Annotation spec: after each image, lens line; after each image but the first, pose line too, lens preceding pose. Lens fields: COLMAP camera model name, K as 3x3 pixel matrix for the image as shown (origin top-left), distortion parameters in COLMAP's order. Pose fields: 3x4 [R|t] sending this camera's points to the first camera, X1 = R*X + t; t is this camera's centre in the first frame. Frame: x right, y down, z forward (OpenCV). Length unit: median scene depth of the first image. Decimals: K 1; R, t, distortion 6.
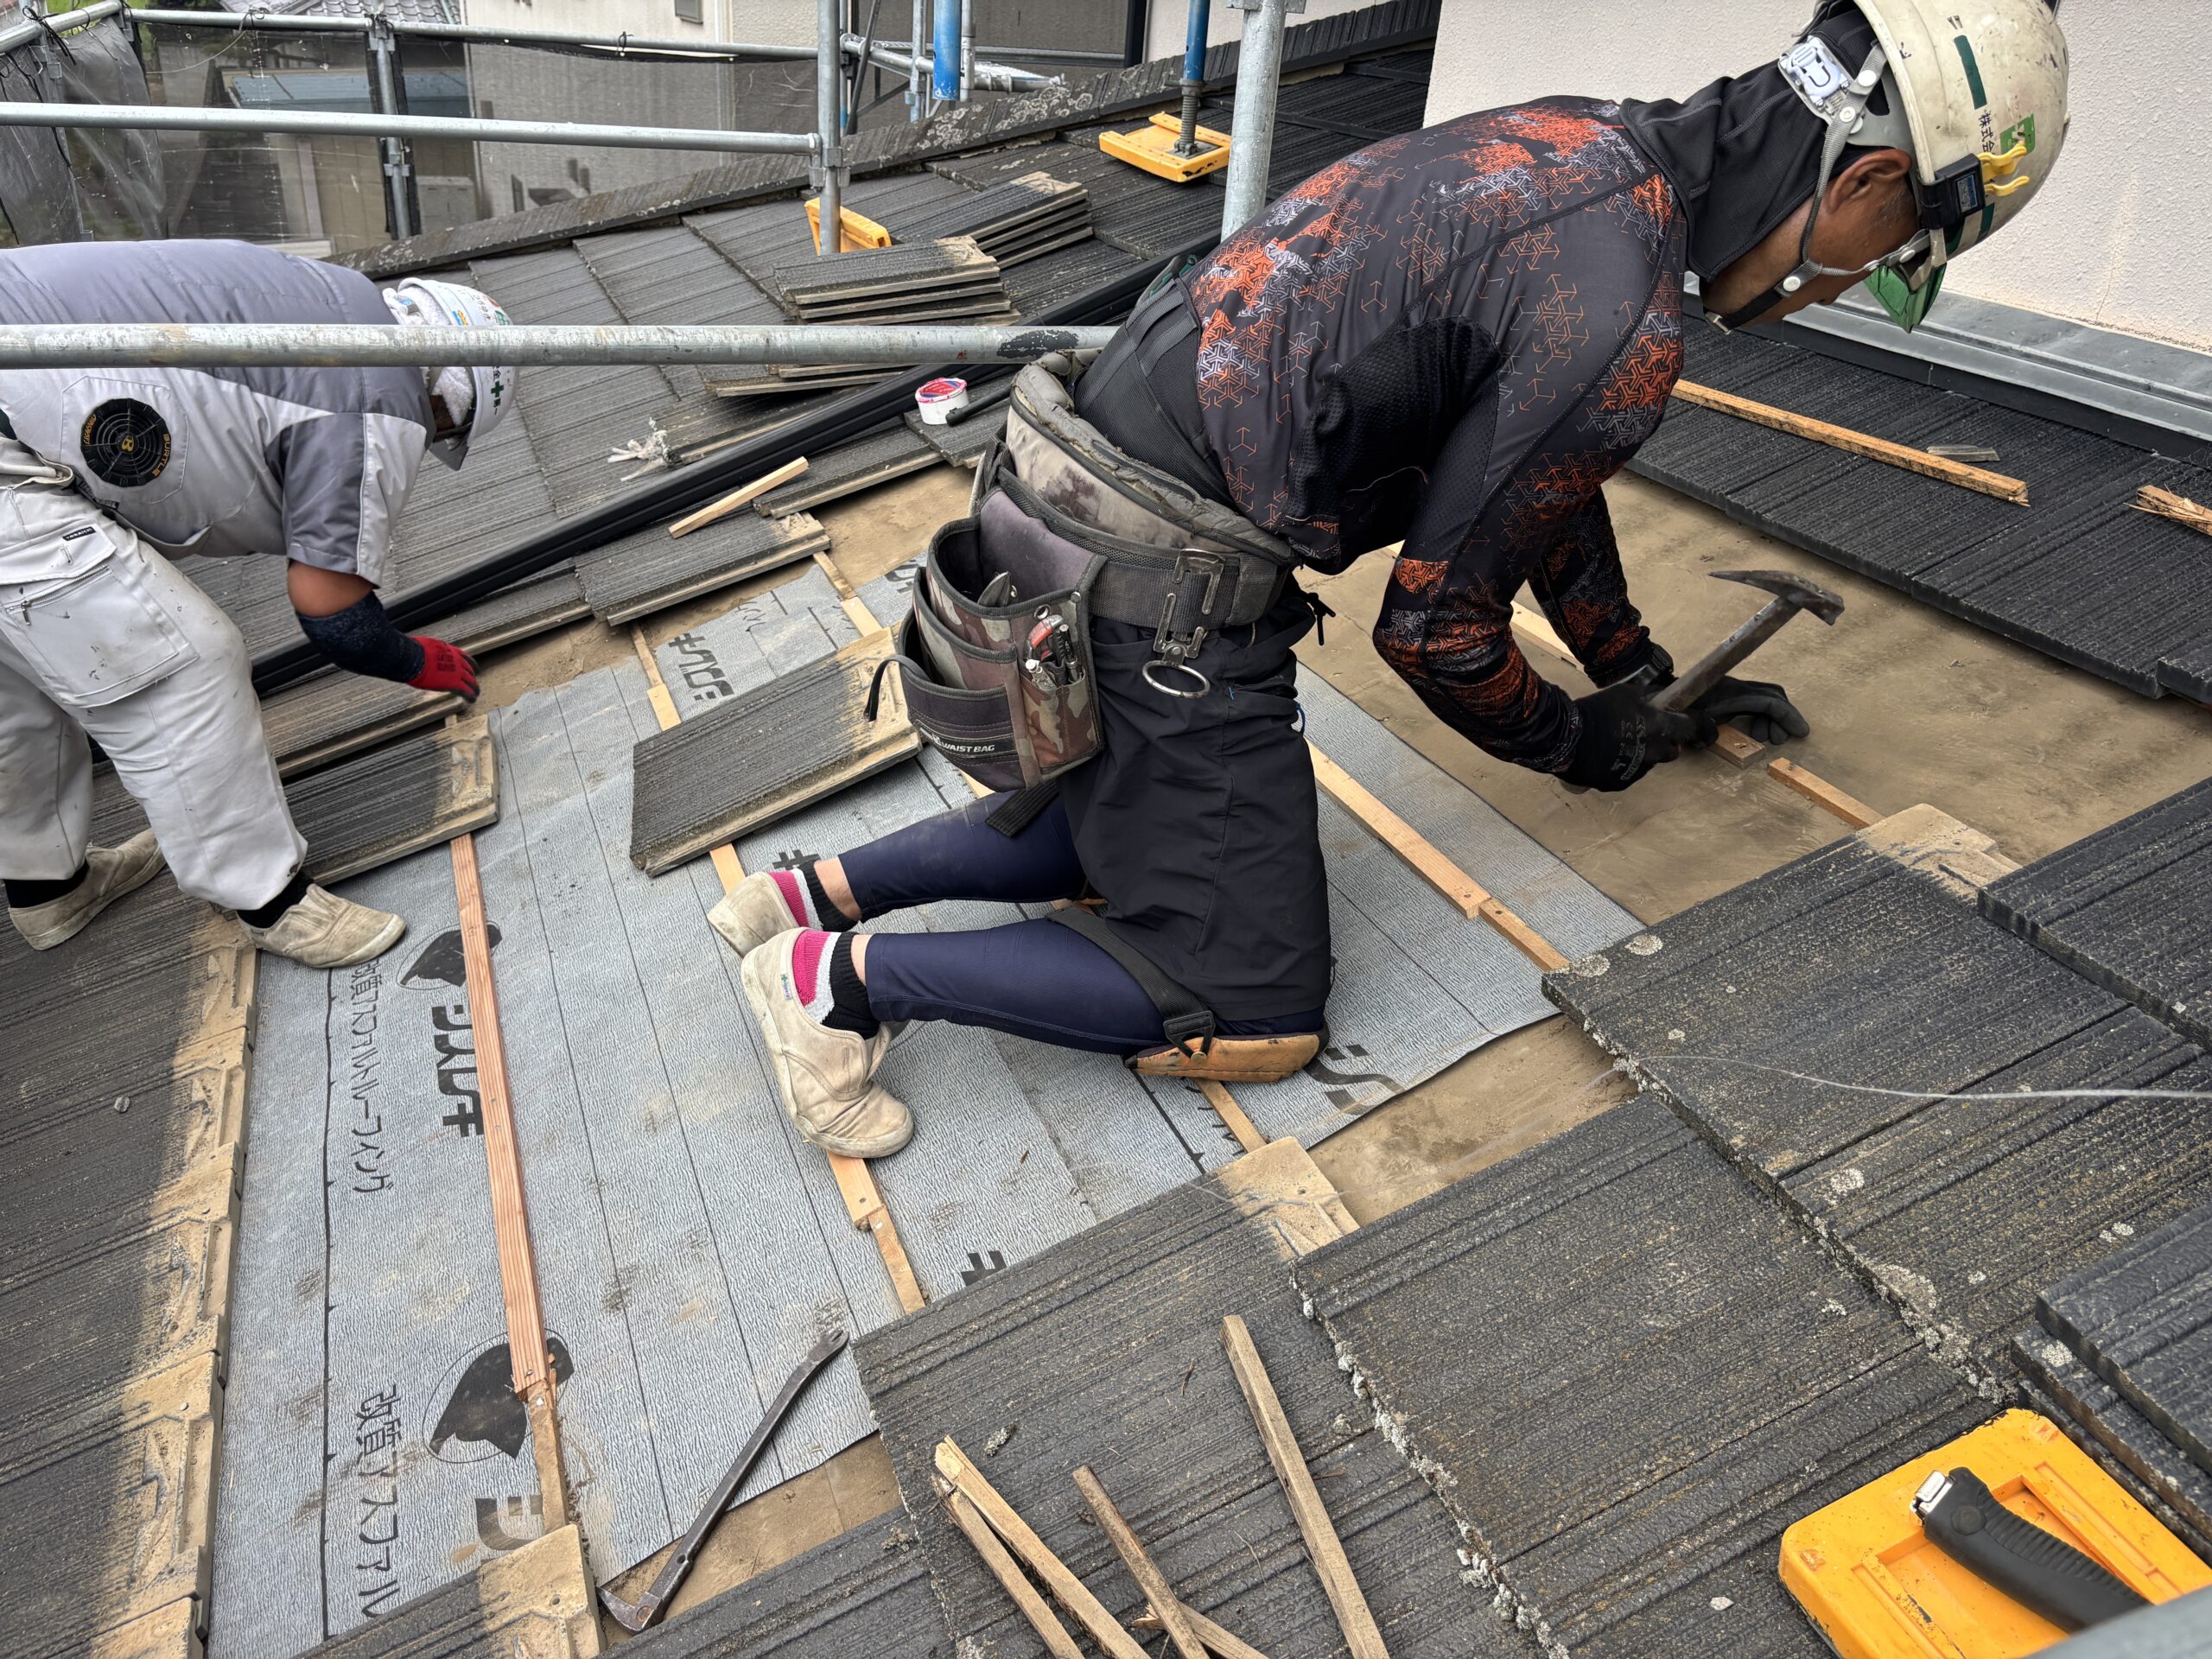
lens RADIAL K [[1684.8, 0, 1092.5], [0, 1684.8, 849.7], [0, 0, 1]] dist [0.039780, -0.056430]
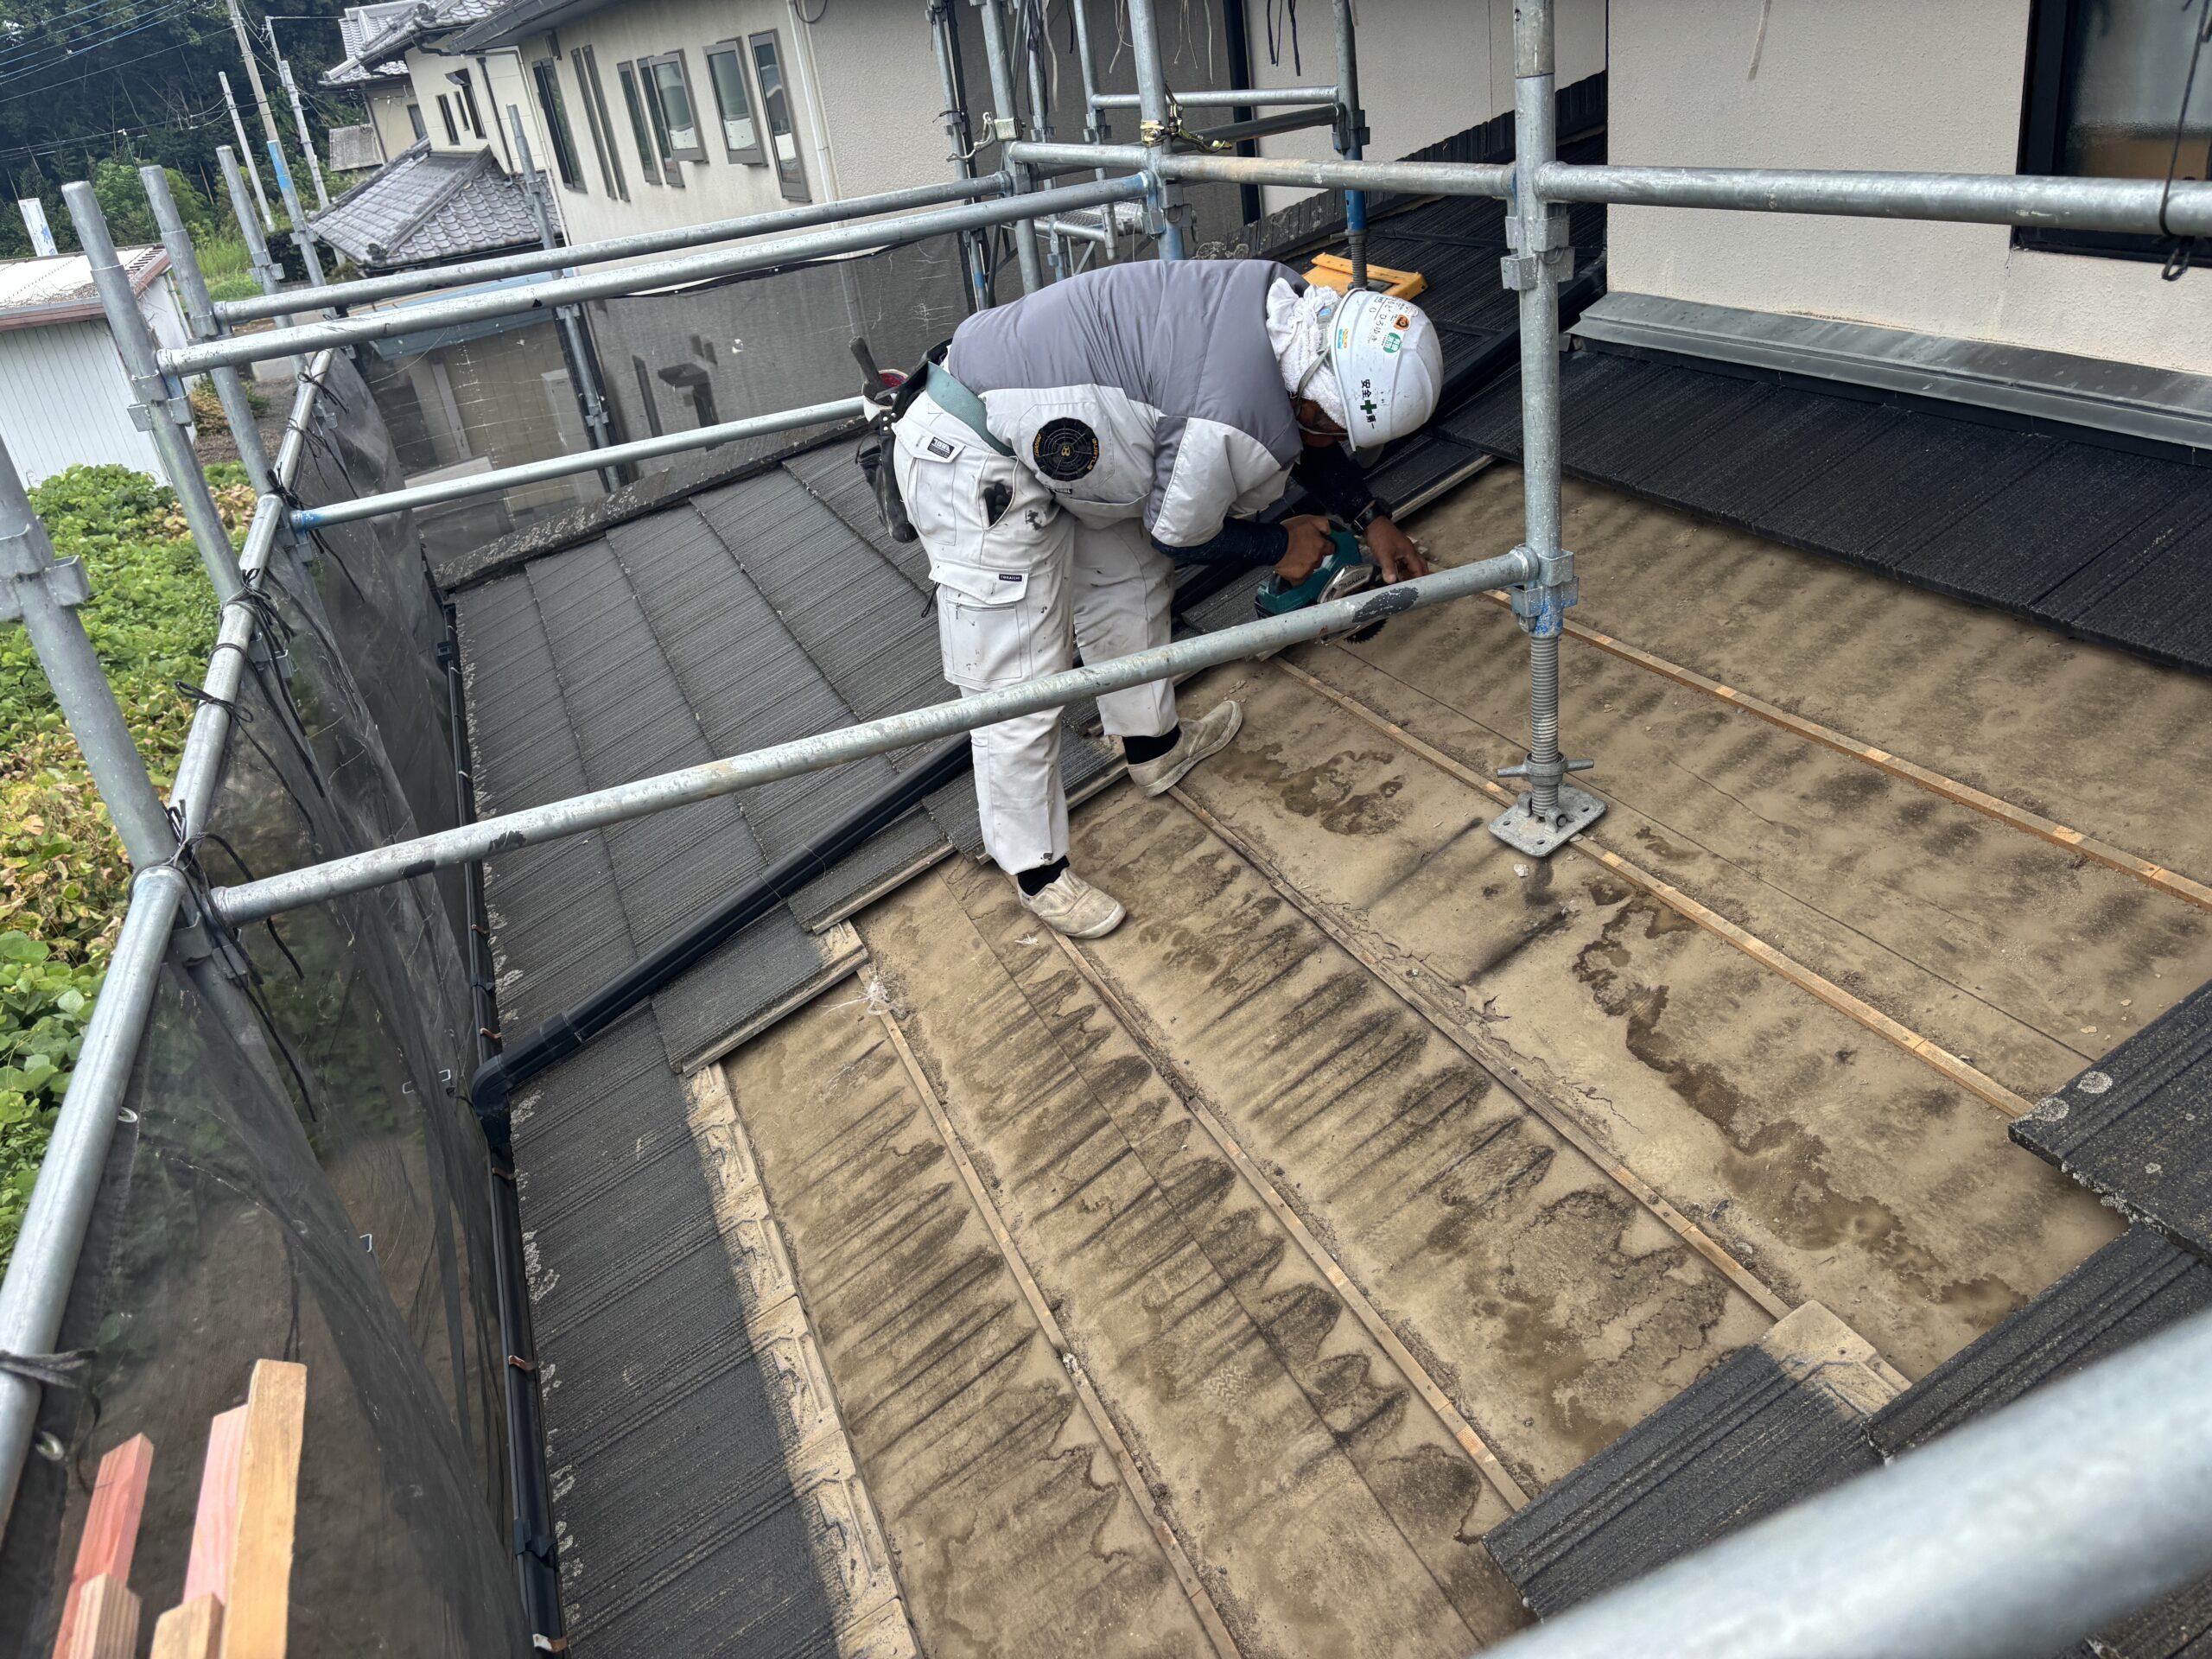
lens RADIAL K [[1684.8, 0, 1096.6], [0, 1684.8, 842.6], [0, 0, 1]] dist [0.039780, -0.056430]
pose [[0.979167, -0.181155, -0.091735, -0.185389], [0.179200, 0.983379, -0.029190, -0.178392], [0.095498, 0.012143, 0.995356, -0.189675]]
